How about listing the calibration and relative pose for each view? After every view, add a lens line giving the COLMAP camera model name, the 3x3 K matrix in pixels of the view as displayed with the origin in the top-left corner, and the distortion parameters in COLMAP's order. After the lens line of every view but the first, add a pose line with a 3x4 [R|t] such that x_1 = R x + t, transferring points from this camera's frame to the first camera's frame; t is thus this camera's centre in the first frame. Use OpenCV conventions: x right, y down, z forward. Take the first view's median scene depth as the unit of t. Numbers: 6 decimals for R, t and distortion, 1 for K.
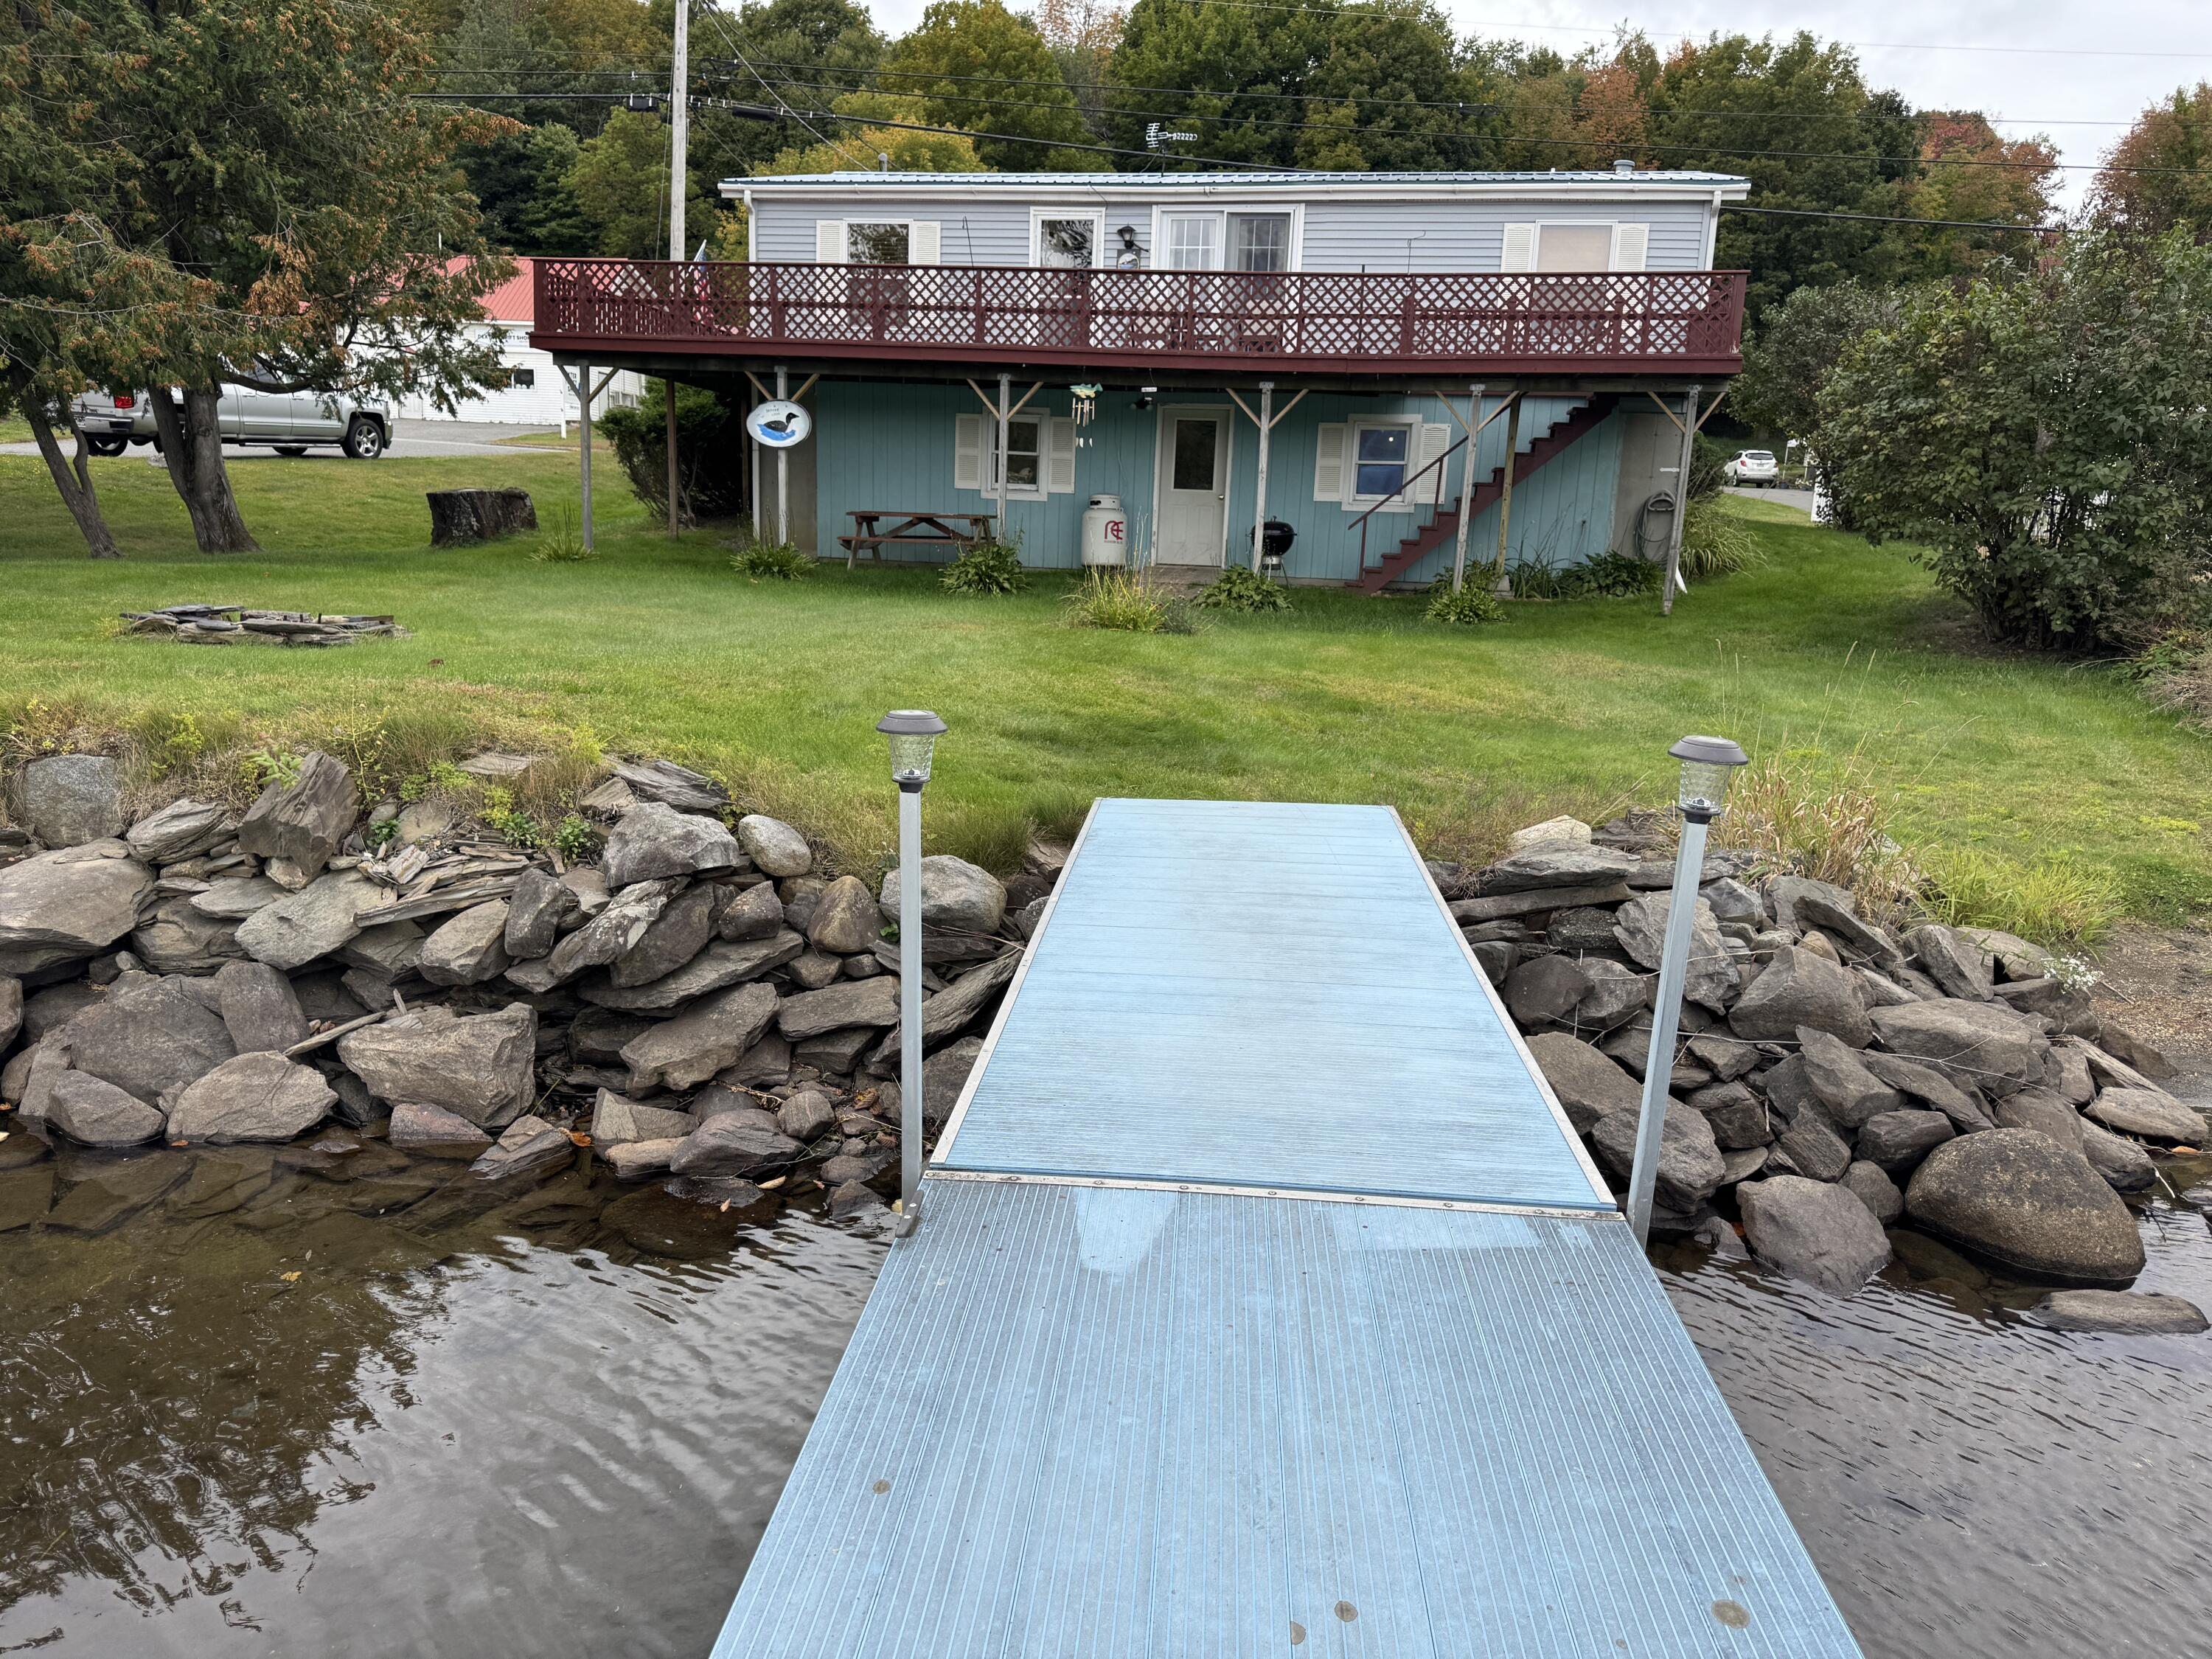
lens RADIAL K [[1510.3, 0, 1106.0], [0, 1510.3, 829.5], [0, 0, 1]] dist [0.133475, -0.155649]
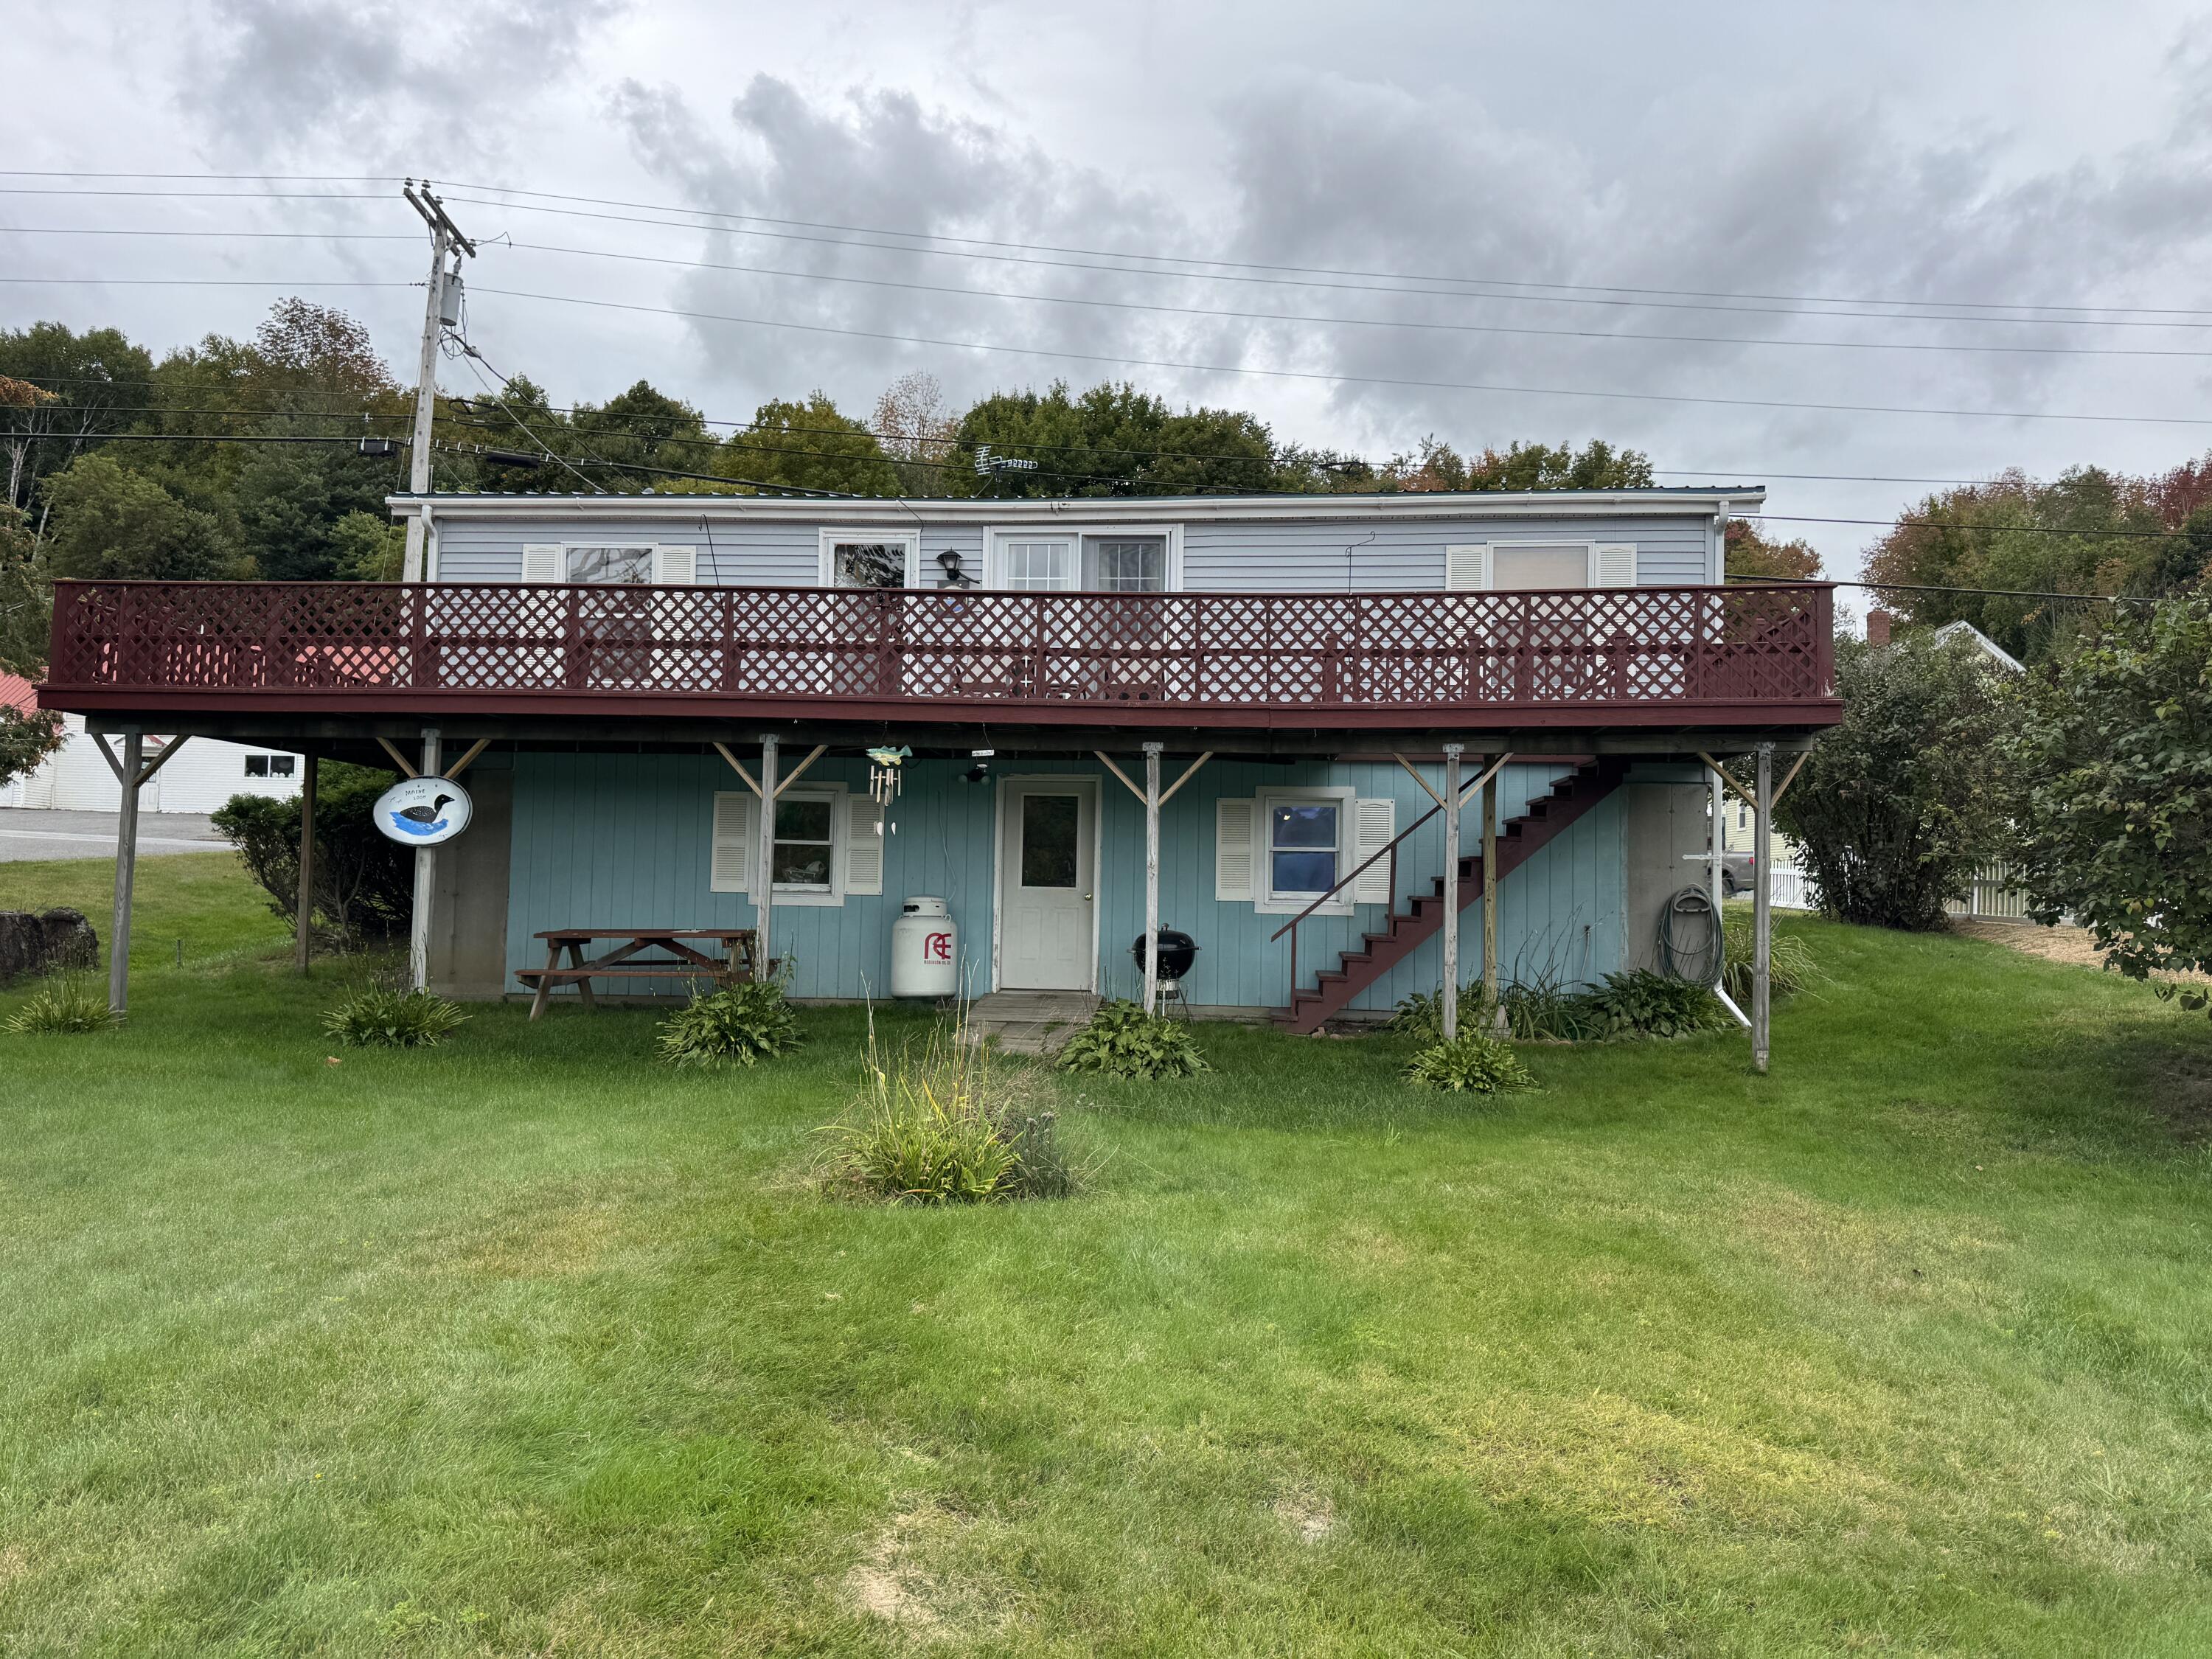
lens RADIAL K [[1510.3, 0, 1106.0], [0, 1510.3, 829.5], [0, 0, 1]] dist [0.133475, -0.155649]
pose [[0.994721, -0.015429, 0.101450, 0.012987], [0.039126, 0.970974, -0.235963, -0.087407], [-0.094864, 0.238687, 0.966452, 0.326206]]
